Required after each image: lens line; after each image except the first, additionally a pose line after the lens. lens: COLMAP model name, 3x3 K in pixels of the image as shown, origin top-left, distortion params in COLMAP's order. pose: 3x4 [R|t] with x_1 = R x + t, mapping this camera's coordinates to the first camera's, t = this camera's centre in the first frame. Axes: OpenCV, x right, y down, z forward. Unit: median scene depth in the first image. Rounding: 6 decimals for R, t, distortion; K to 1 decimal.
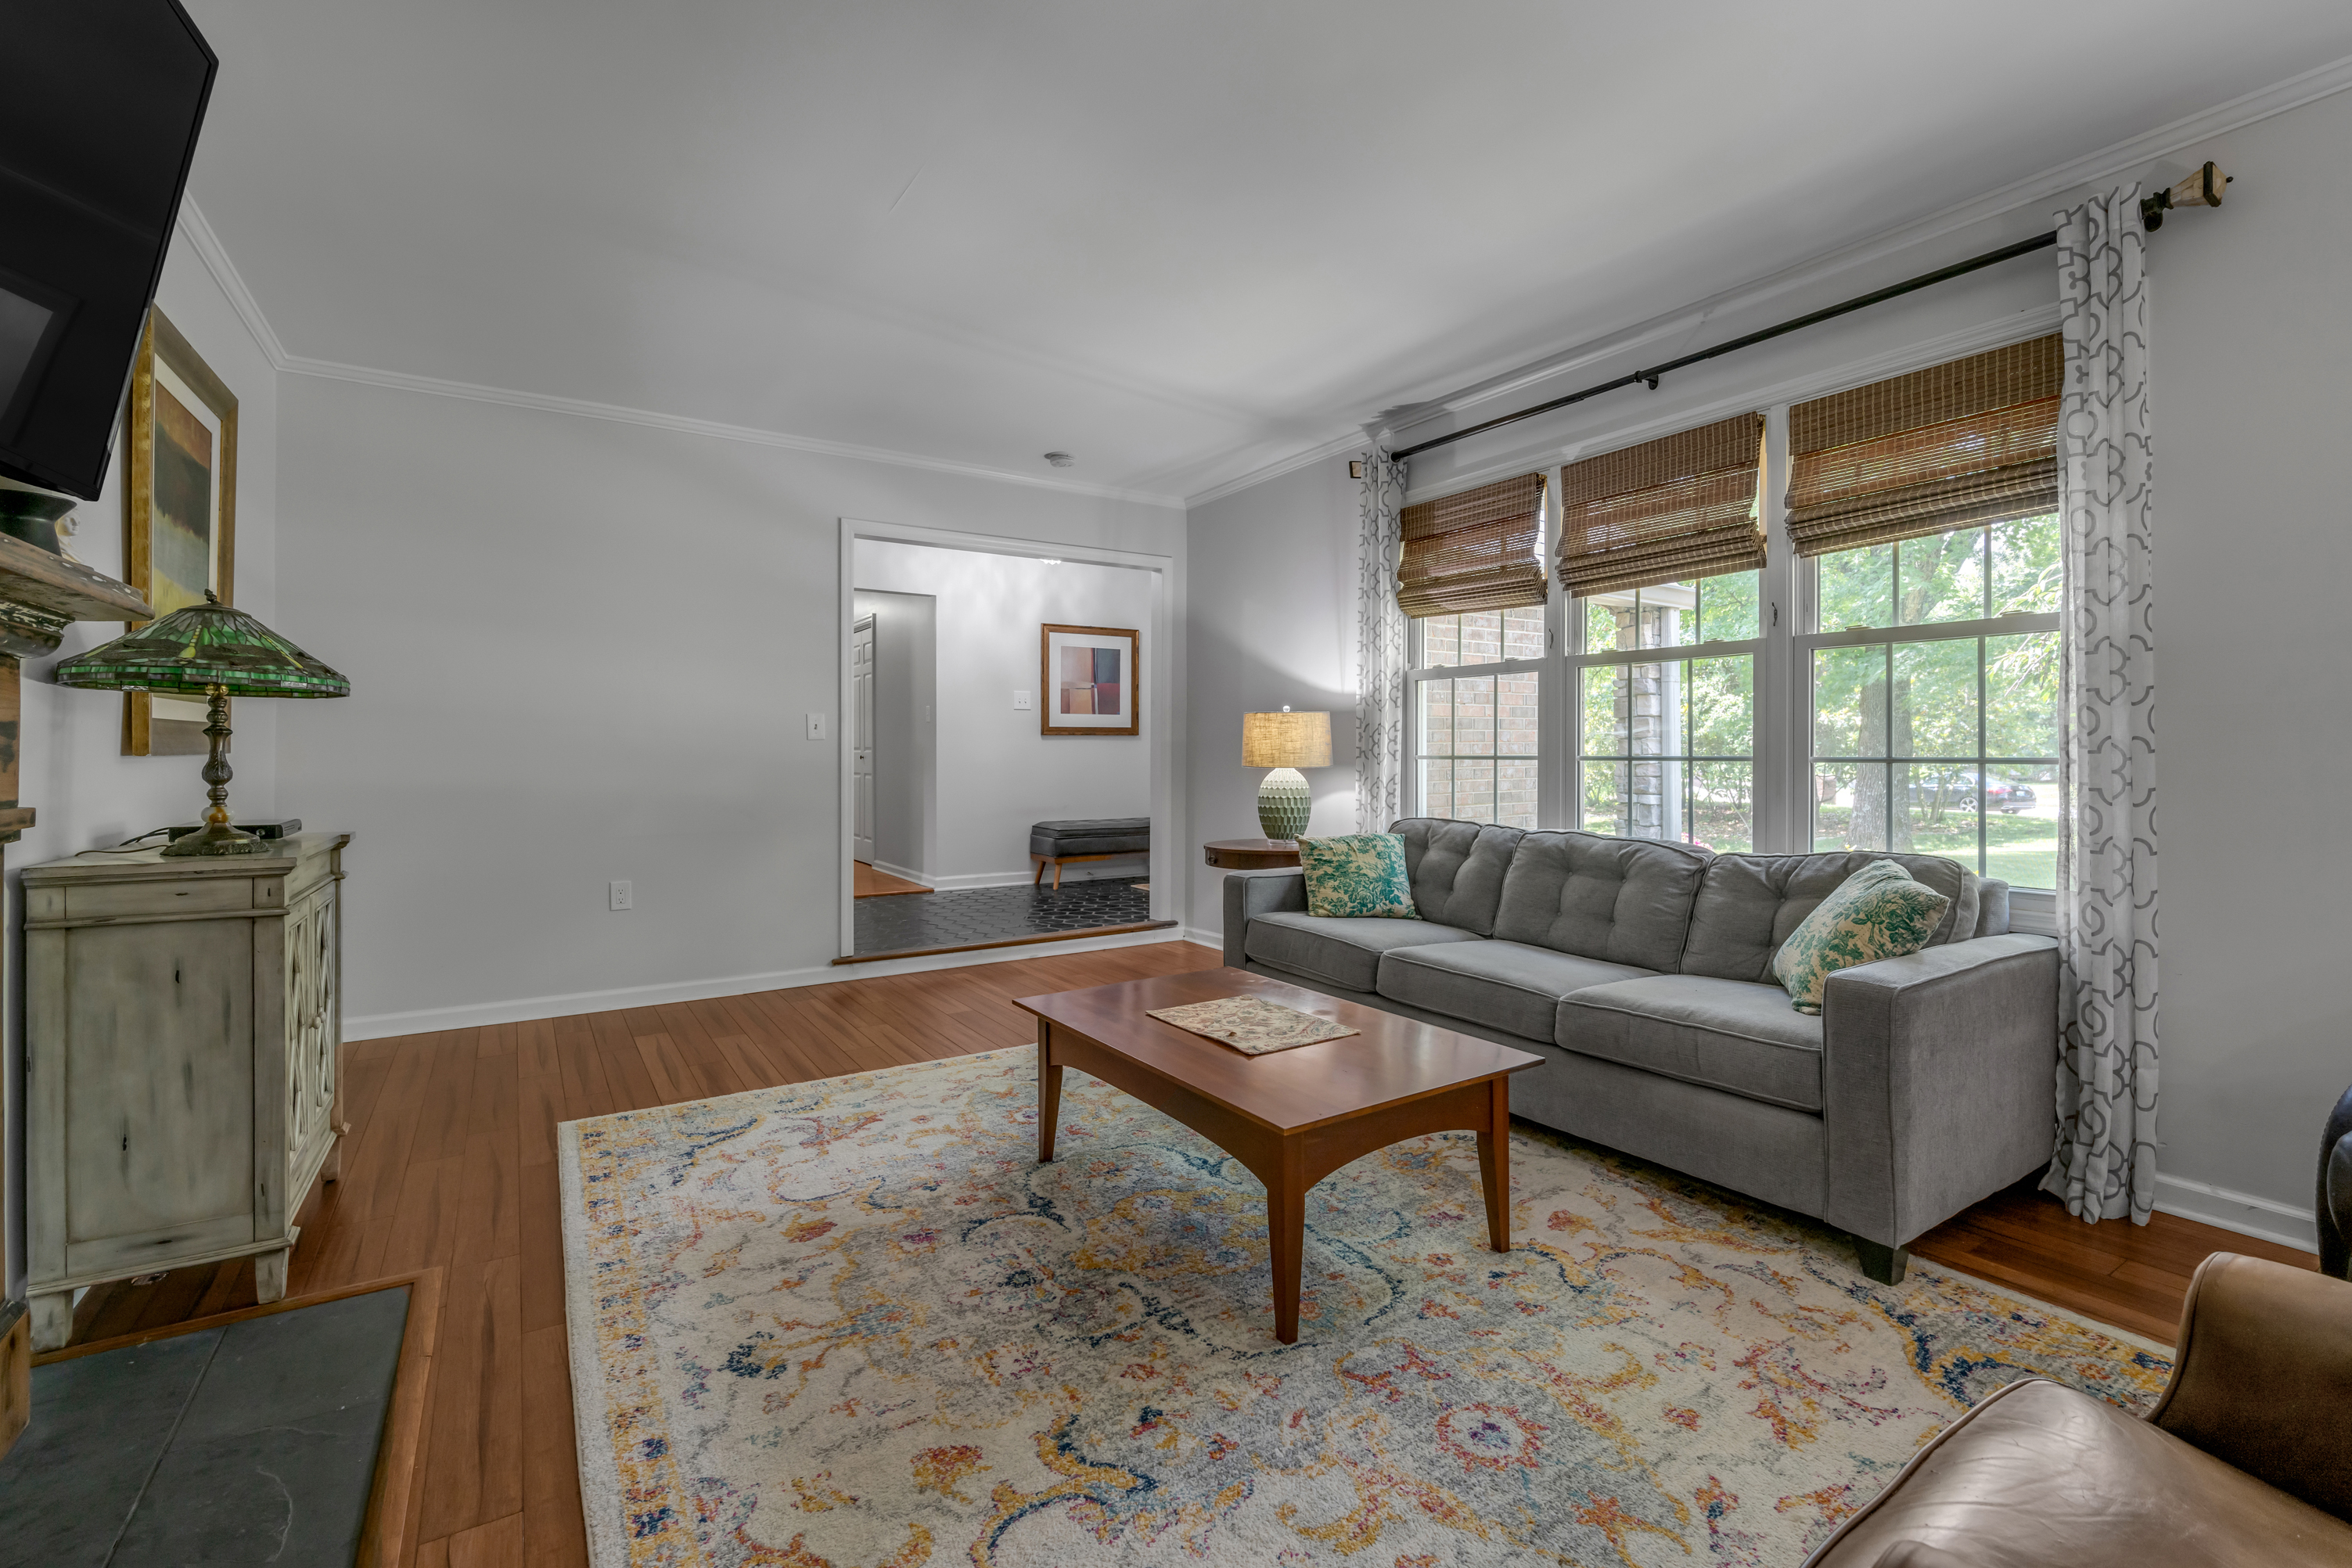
lens RADIAL K [[1027.8, 0, 1202.7], [0, 1027.8, 750.7], [0, 0, 1]] dist [-0.010786, -0.000196]
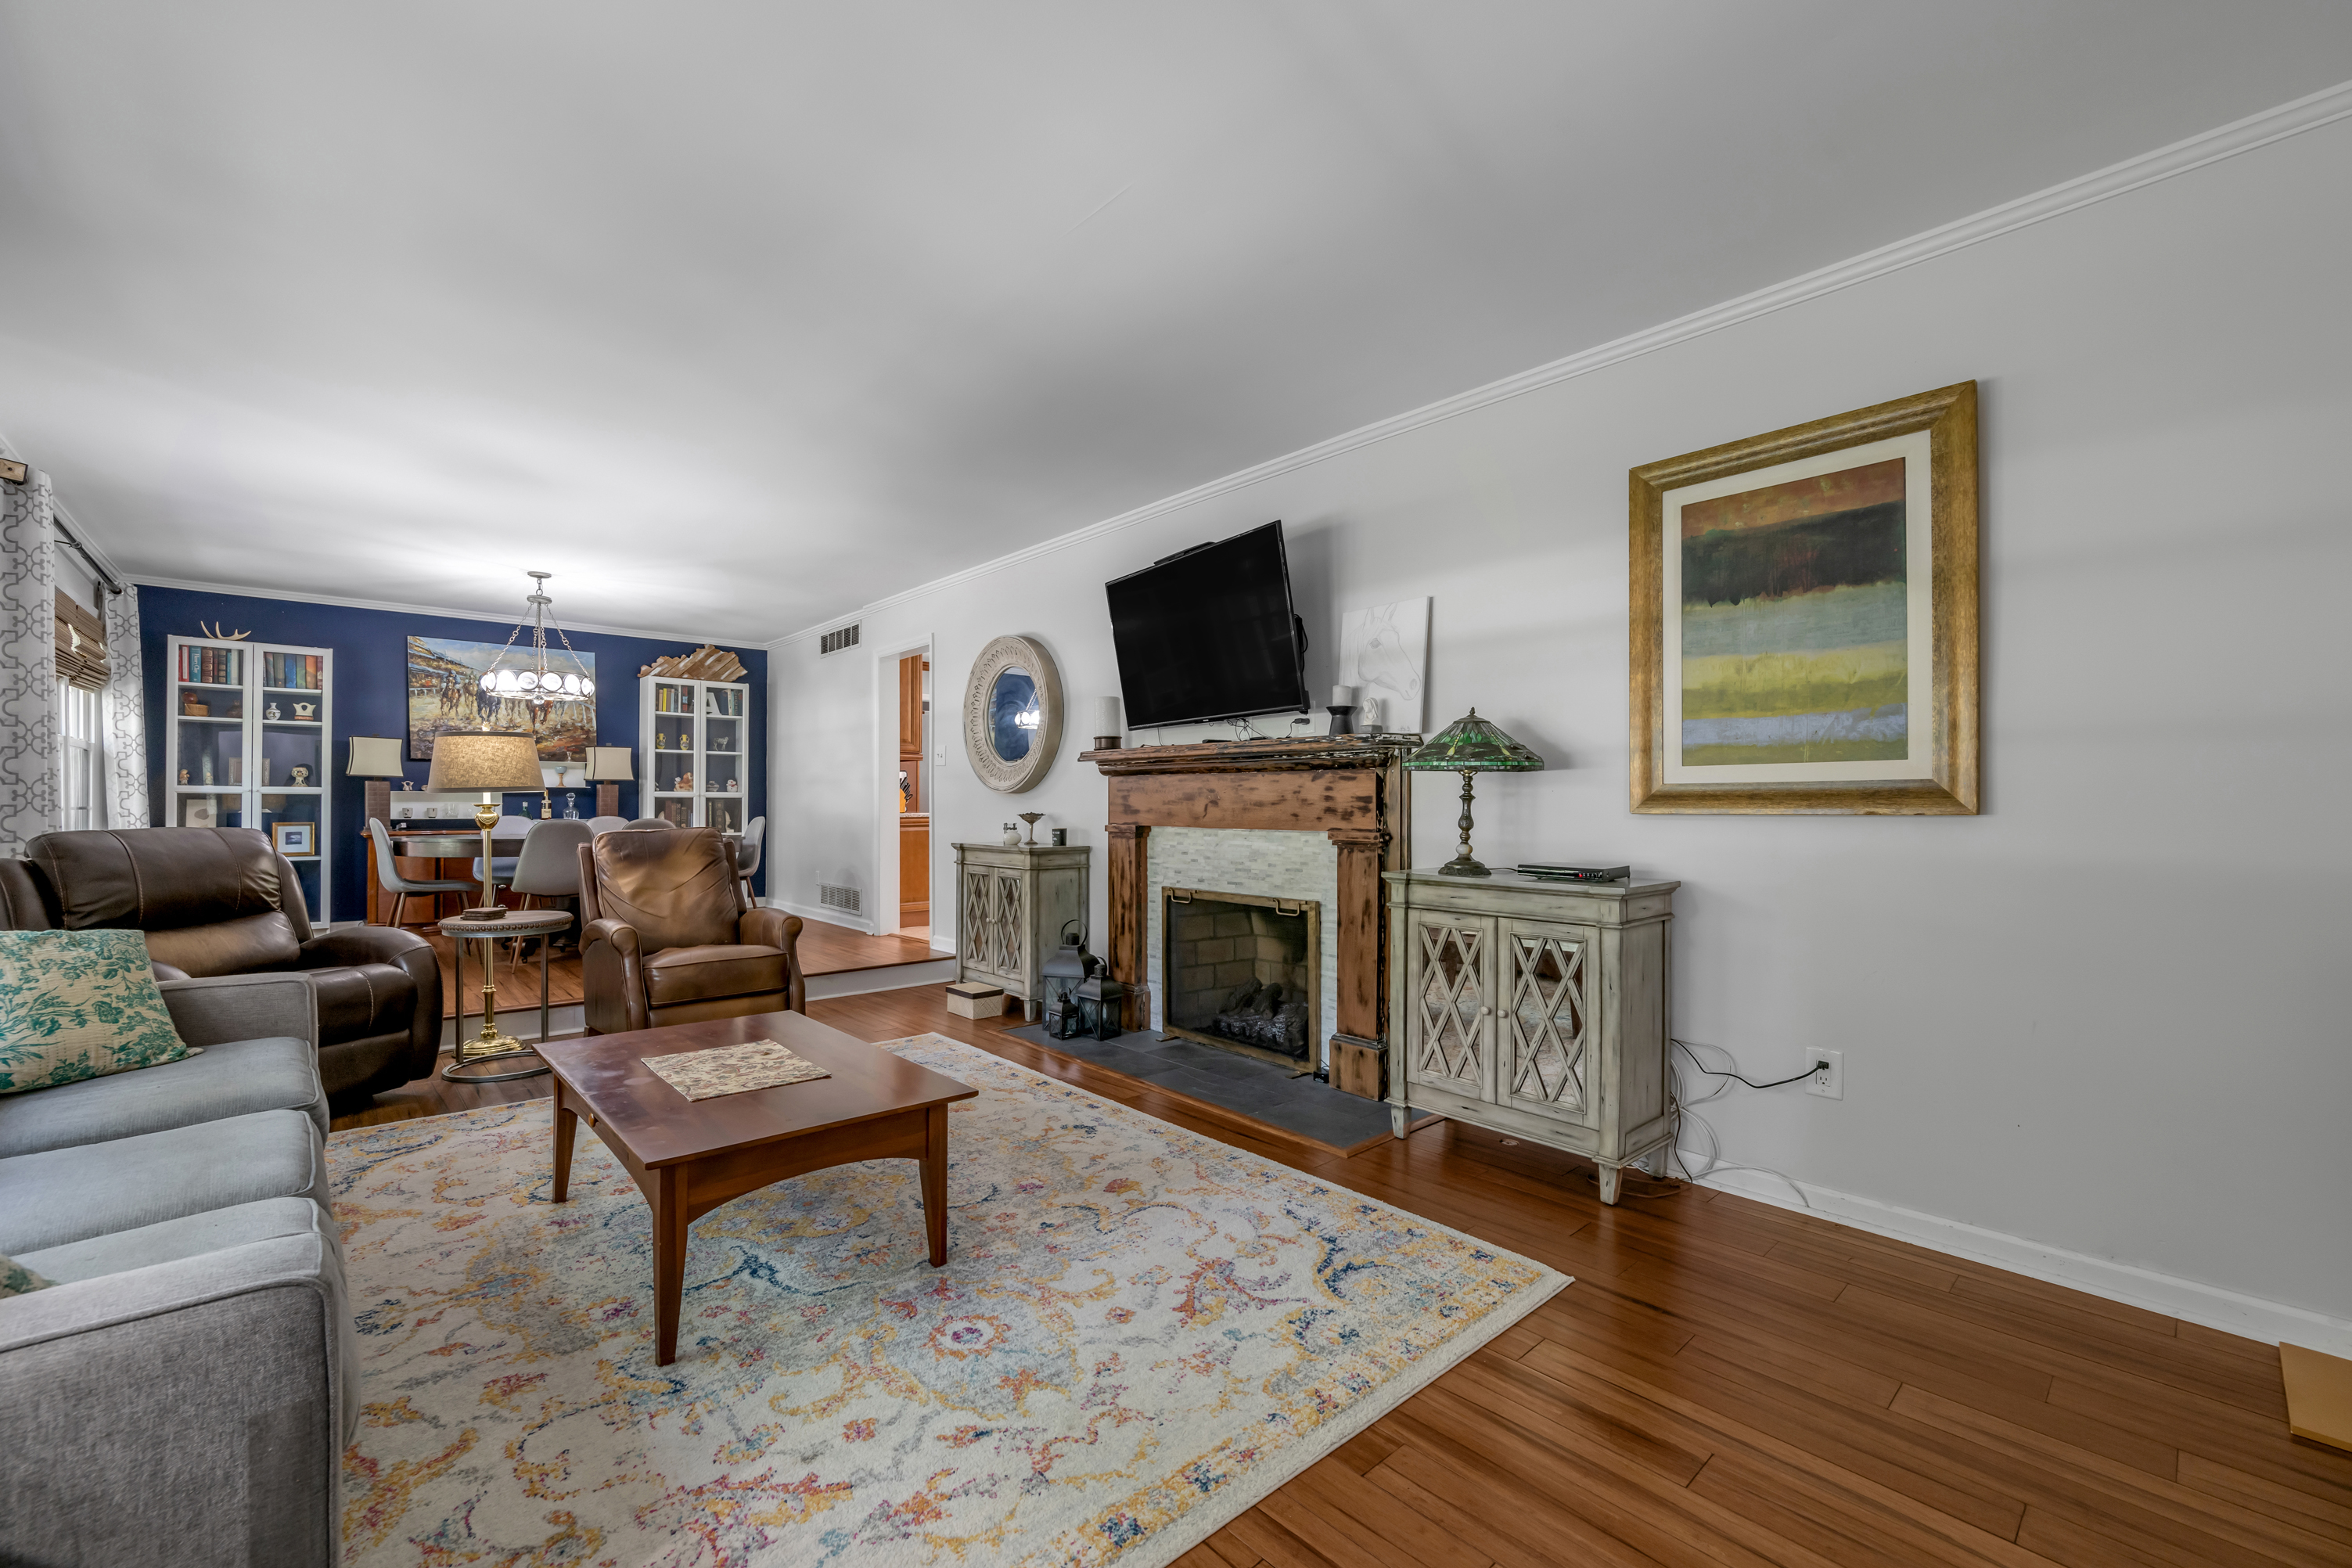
lens RADIAL K [[965.0, 0, 1180.9], [0, 965.0, 799.7], [0, 0, 1]] dist [-0.003966, -0.000156]
pose [[-0.988692, -0.004887, -0.149884, -0.255915], [-0.003982, 0.999972, -0.006332, -0.003876], [0.149910, -0.005664, -0.988683, 2.042600]]
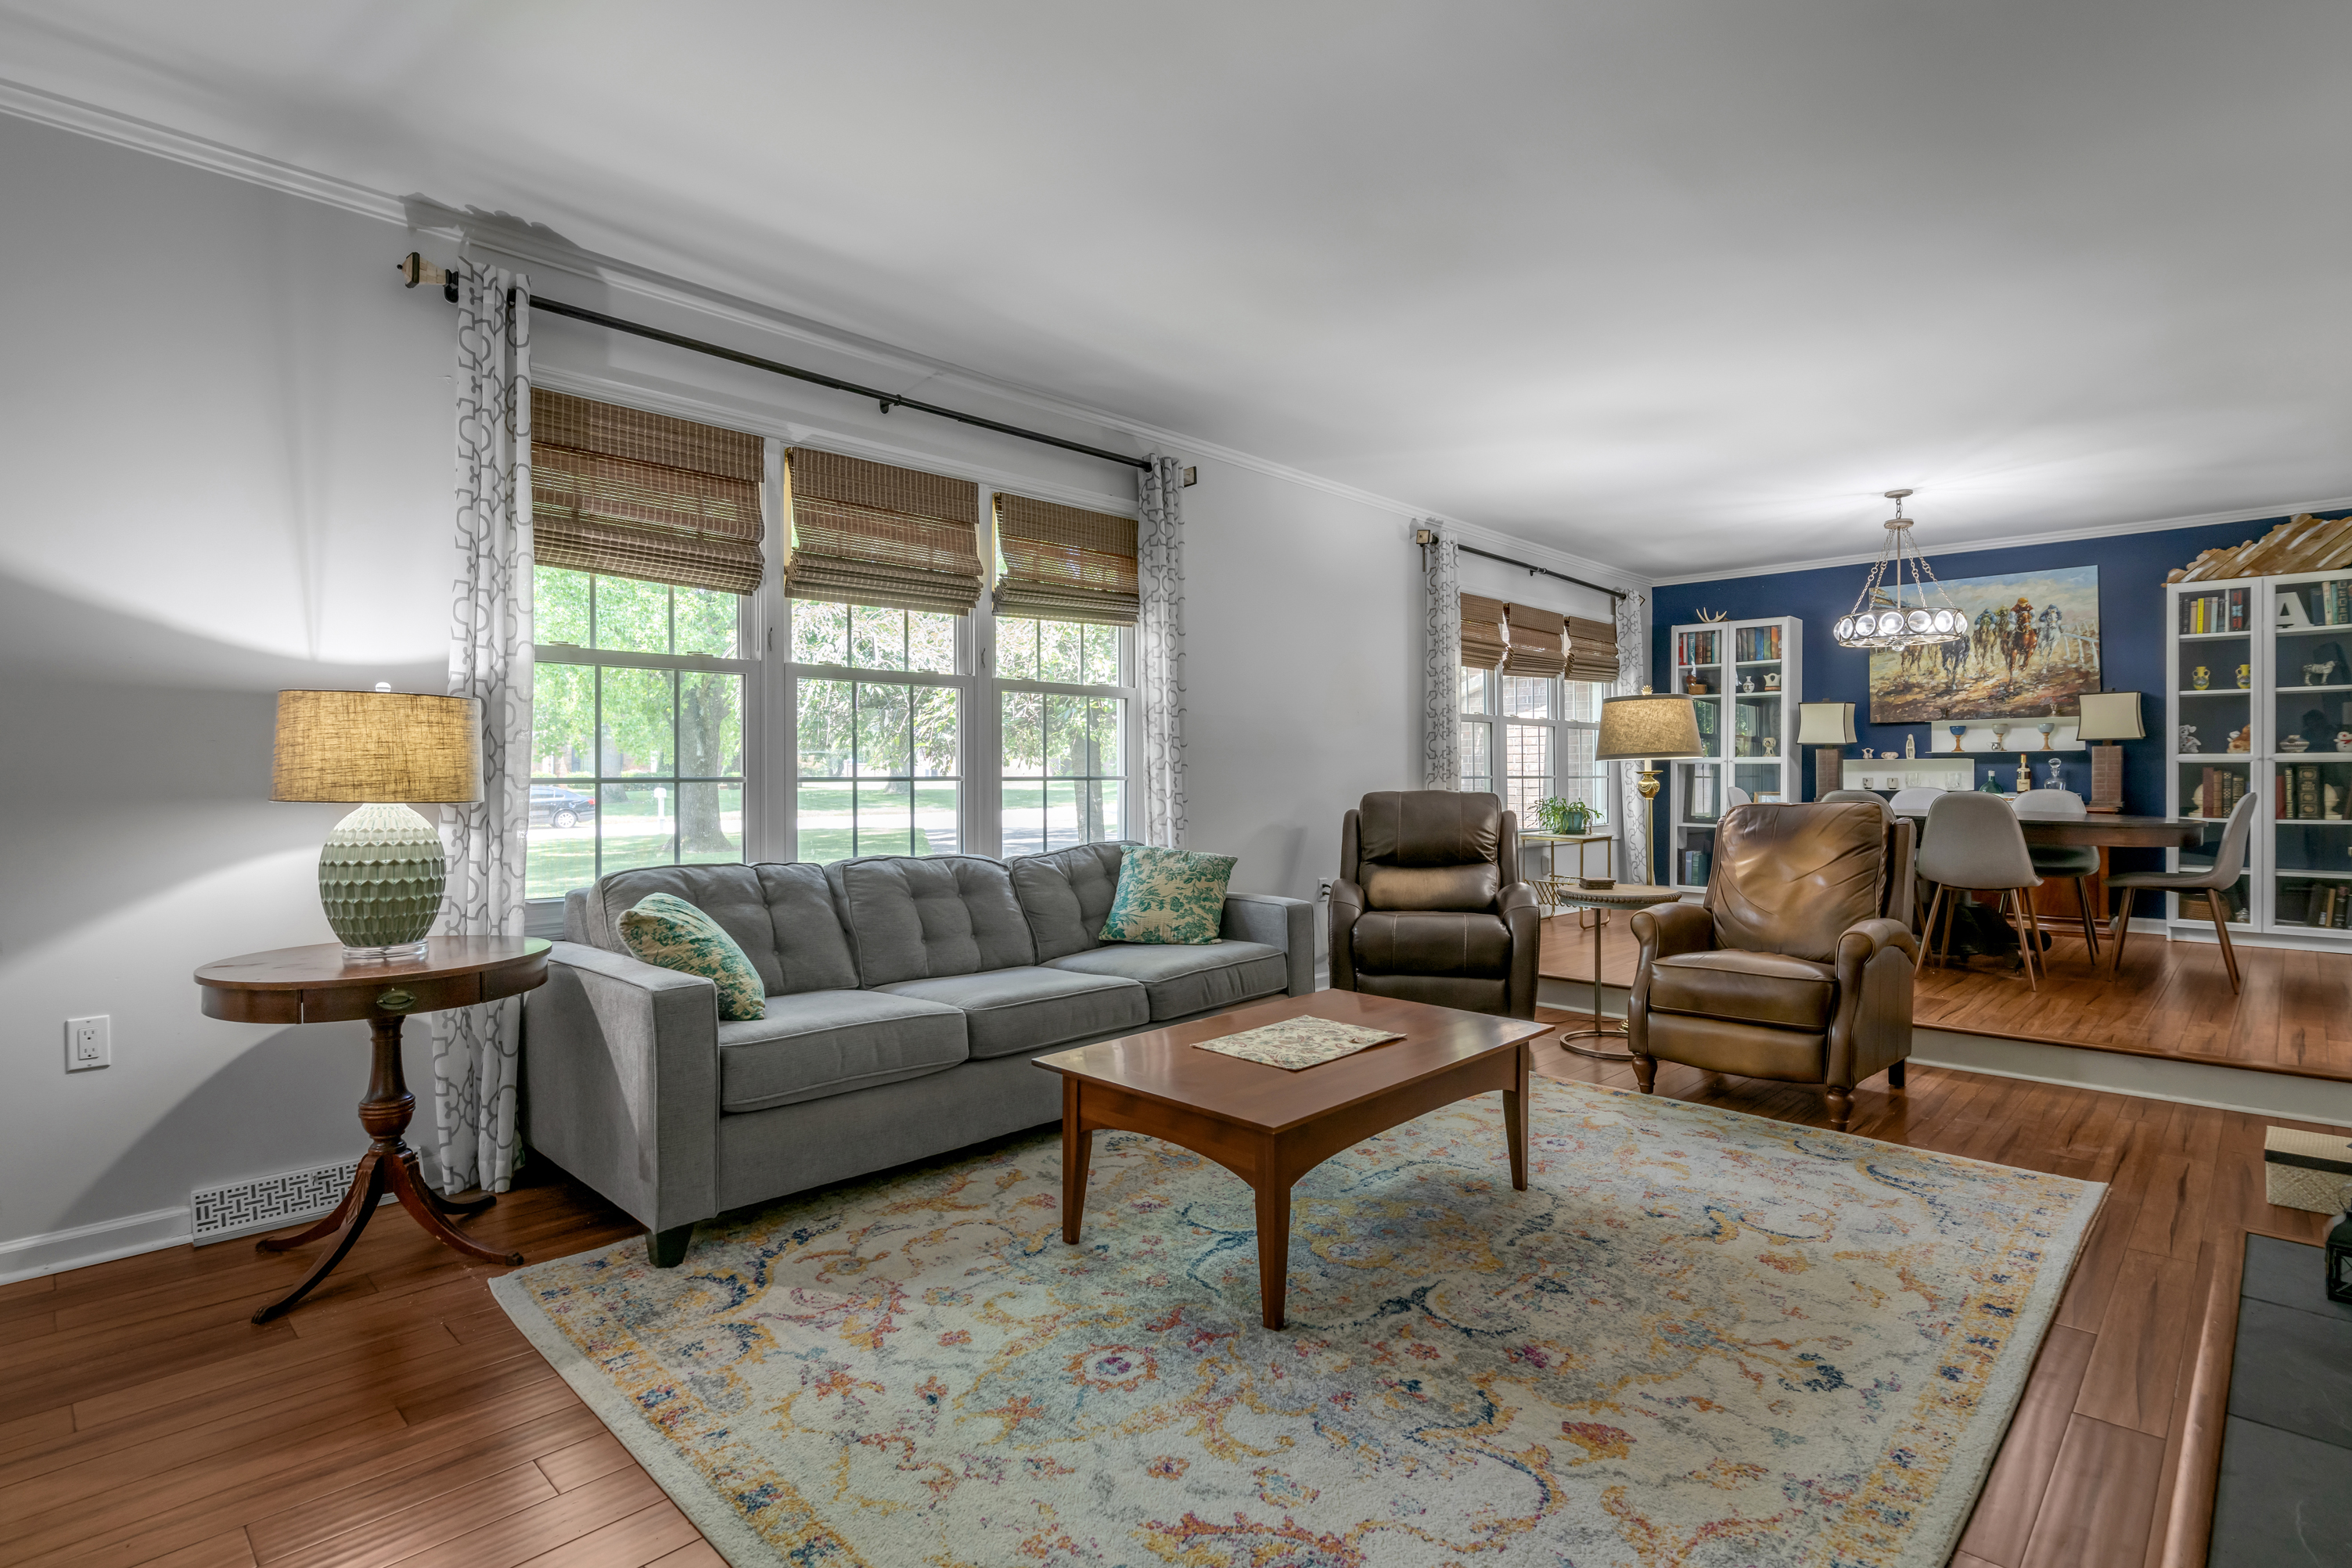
lens RADIAL K [[1149.1, 0, 1177.2], [0, 1149.1, 770.2], [0, 0, 1]] dist [-0.005147, -0.000324]
pose [[-0.208735, 0.000646, 0.977972, -1.034678], [-0.002096, 0.999997, -0.001108, -0.000656], [-0.977970, -0.002282, -0.208733, 1.356034]]
